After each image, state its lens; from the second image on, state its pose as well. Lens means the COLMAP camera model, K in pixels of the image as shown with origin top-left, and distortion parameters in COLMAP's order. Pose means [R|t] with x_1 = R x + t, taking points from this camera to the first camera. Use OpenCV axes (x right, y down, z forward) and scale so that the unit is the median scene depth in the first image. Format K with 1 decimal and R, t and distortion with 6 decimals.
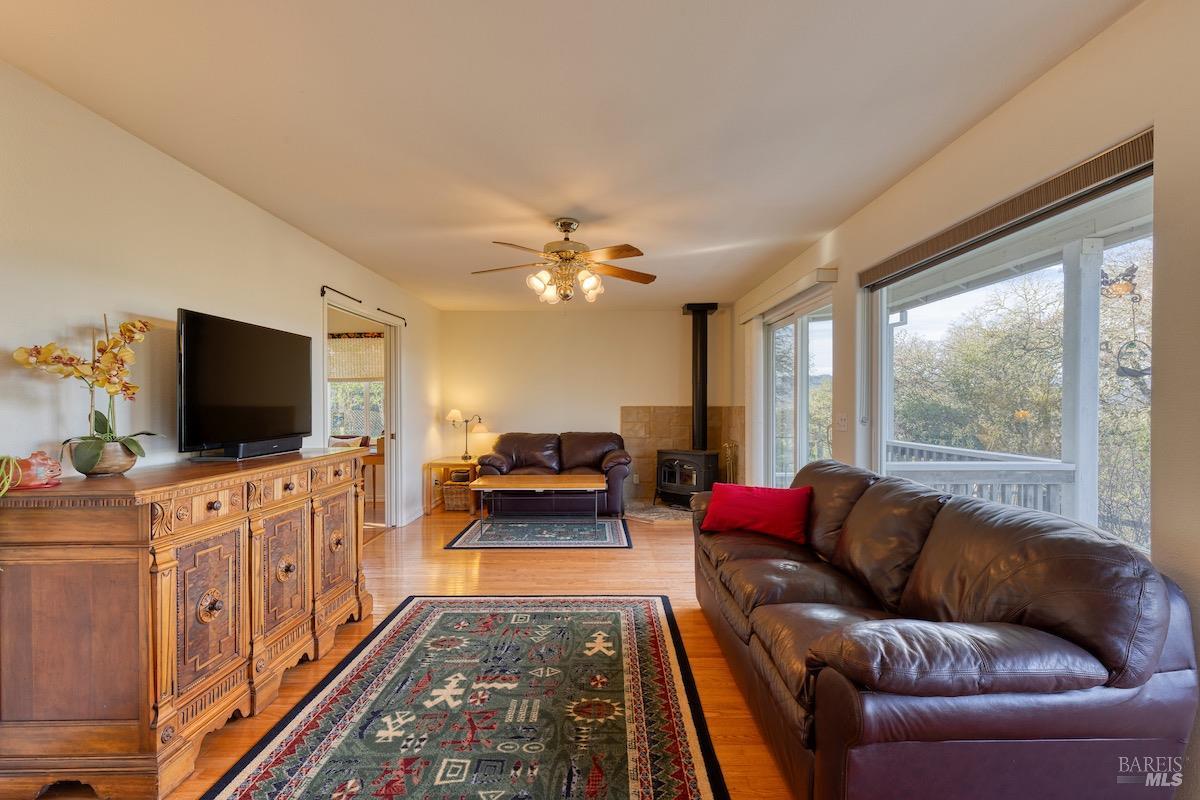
lens RADIAL K [[548.9, 0, 606.1], [0, 548.9, 400.0], [0, 0, 1]] dist [0.012470, -0.000213]
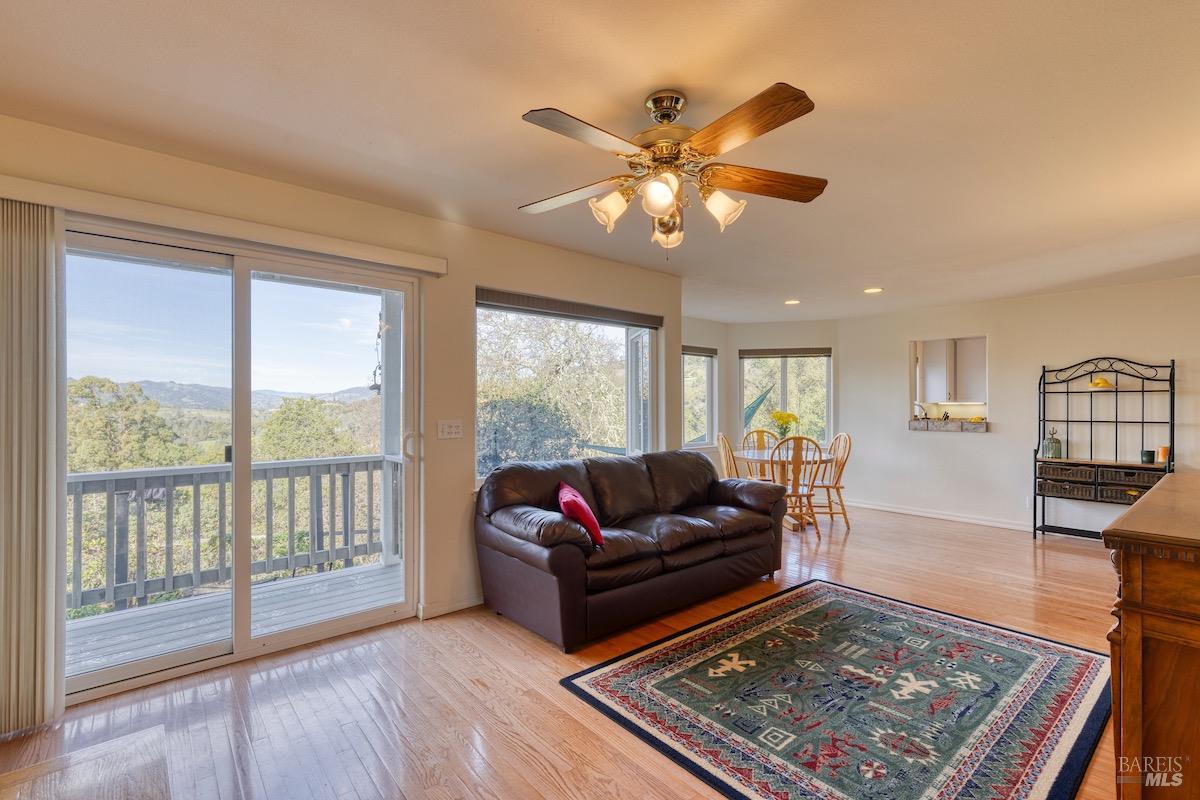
lens RADIAL K [[538.7, 0, 601.5], [0, 538.7, 404.8], [0, 0, 1]] dist [0.000657, 0.000050]
pose [[-0.644854, 0.005921, 0.764282, -0.505390], [-0.002189, 0.999952, -0.009594, 0.005916], [-0.764302, -0.007860, -0.644810, 1.547909]]
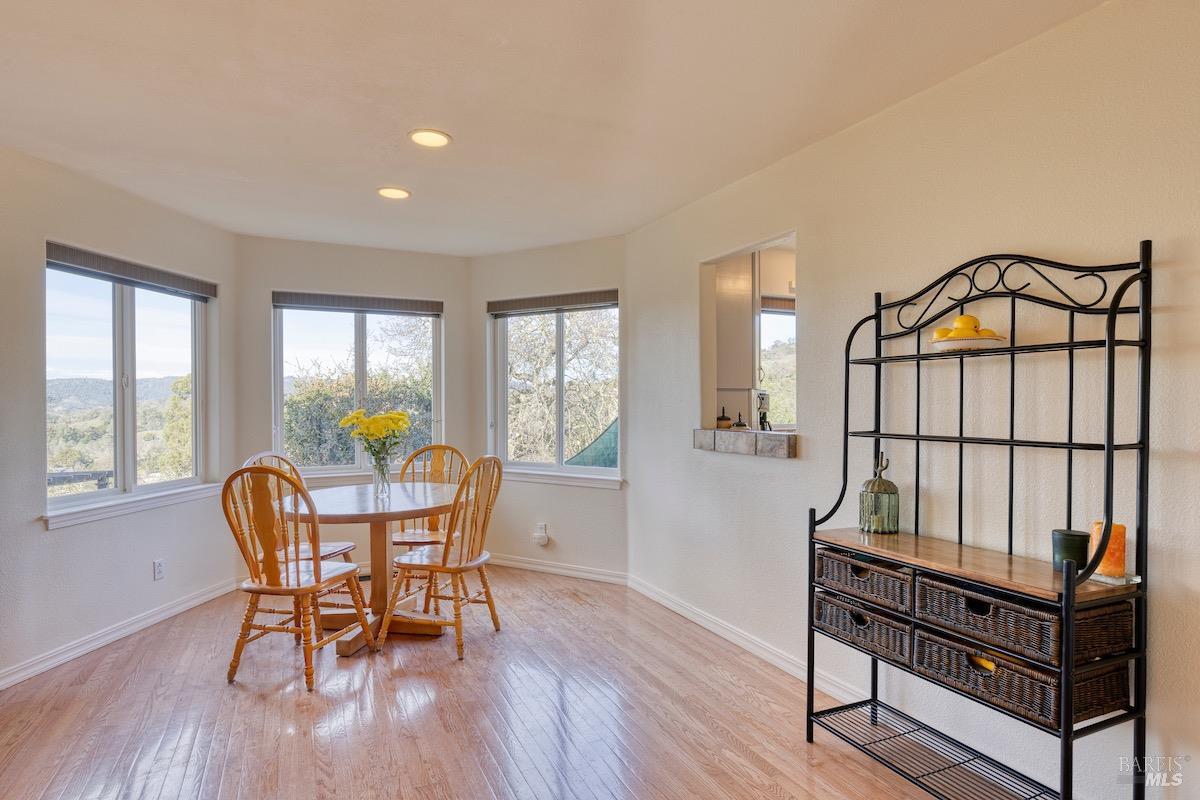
lens RADIAL K [[659.8, 0, 600.0], [0, 659.8, 400.0], [0, 0, 1]] dist [-0.000113, -0.000050]
pose [[-0.419919, 0.009297, 0.907514, -0.695220], [0.006524, 0.999953, -0.007226, -0.000714], [-0.907538, 0.002886, -0.419959, 0.067887]]
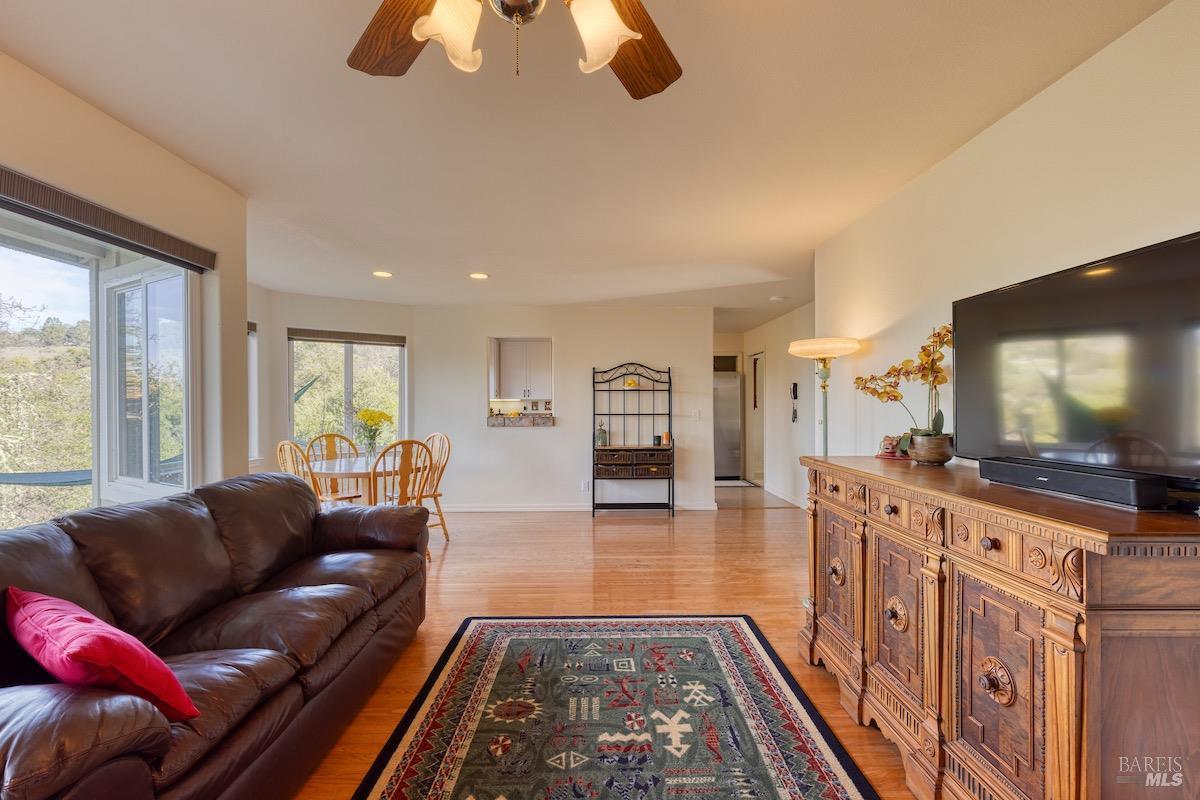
lens RADIAL K [[537.2, 0, 607.9], [0, 537.2, 403.5], [0, 0, 1]] dist [0.002446, -0.000128]
pose [[-0.999715, 0.006854, -0.022880, -0.120033], [0.006948, 0.999968, -0.004010, 0.004375], [0.022852, -0.004168, -0.999730, 1.370326]]
